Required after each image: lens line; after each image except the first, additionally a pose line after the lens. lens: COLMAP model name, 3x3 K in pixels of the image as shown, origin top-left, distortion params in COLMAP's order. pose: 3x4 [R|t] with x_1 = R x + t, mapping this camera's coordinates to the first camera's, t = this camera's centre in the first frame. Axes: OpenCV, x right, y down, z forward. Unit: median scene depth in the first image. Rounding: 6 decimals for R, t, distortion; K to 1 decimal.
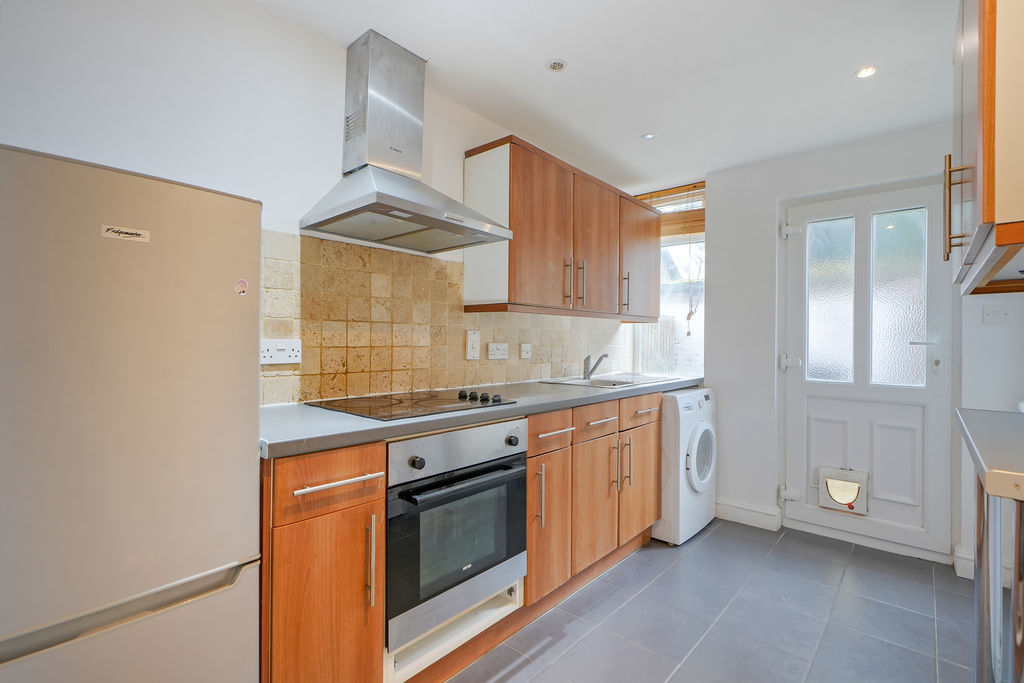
lens RADIAL K [[469.3, 0, 509.6], [0, 469.3, 333.5], [0, 0, 1]] dist [-0.003336, -0.000059]
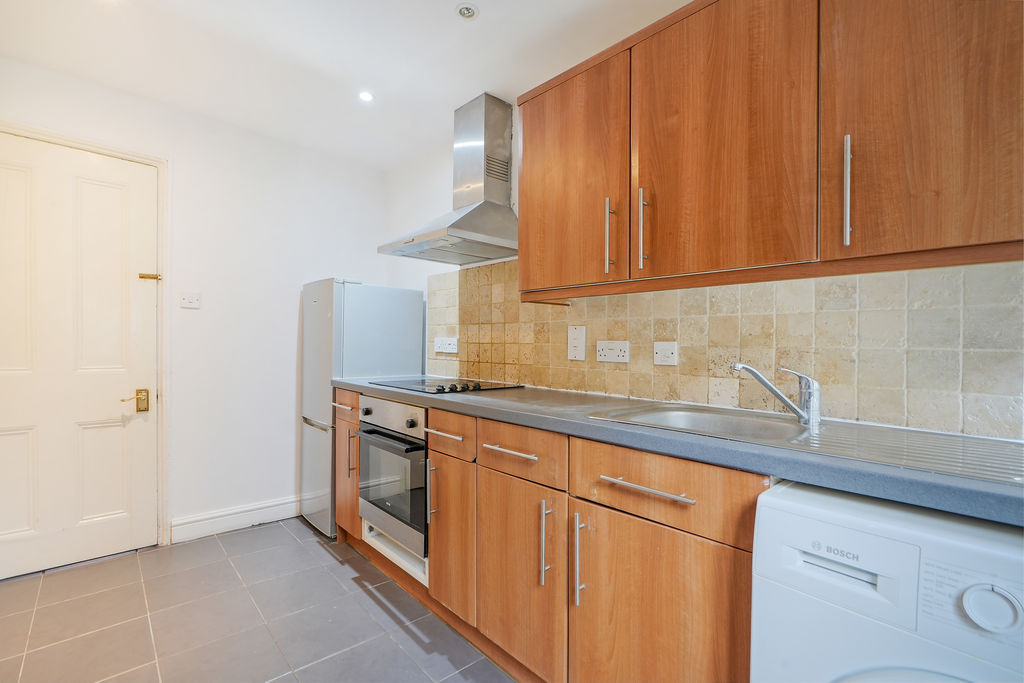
lens RADIAL K [[469.3, 0, 502.8], [0, 469.3, 349.3], [0, 0, 1]] dist [-0.003336, -0.000059]
pose [[-0.128407, 0.001306, -0.991721, 0.777090], [-0.000714, 0.999999, 0.001409, 0.034949], [0.991721, 0.000889, -0.128406, 0.969720]]
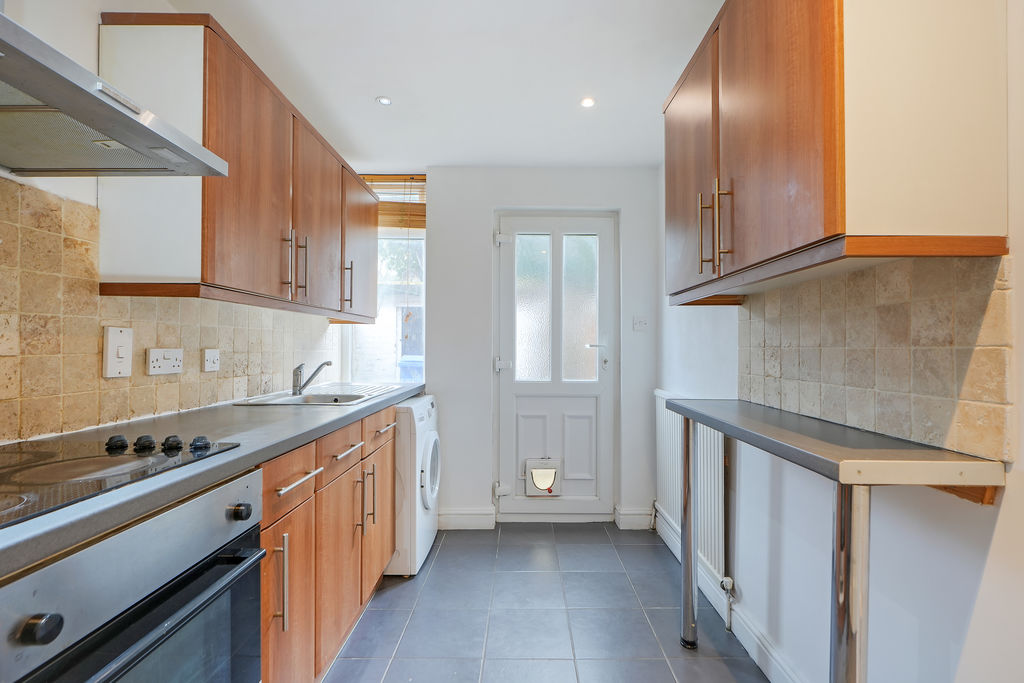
lens RADIAL K [[469.3, 0, 516.9], [0, 469.3, 342.3], [0, 0, 1]] dist [-0.003336, -0.000059]
pose [[0.751898, -0.000166, 0.659279, -0.088565], [-0.005158, 0.999968, 0.006135, 0.006177], [-0.659259, -0.008013, 0.751873, 0.235021]]
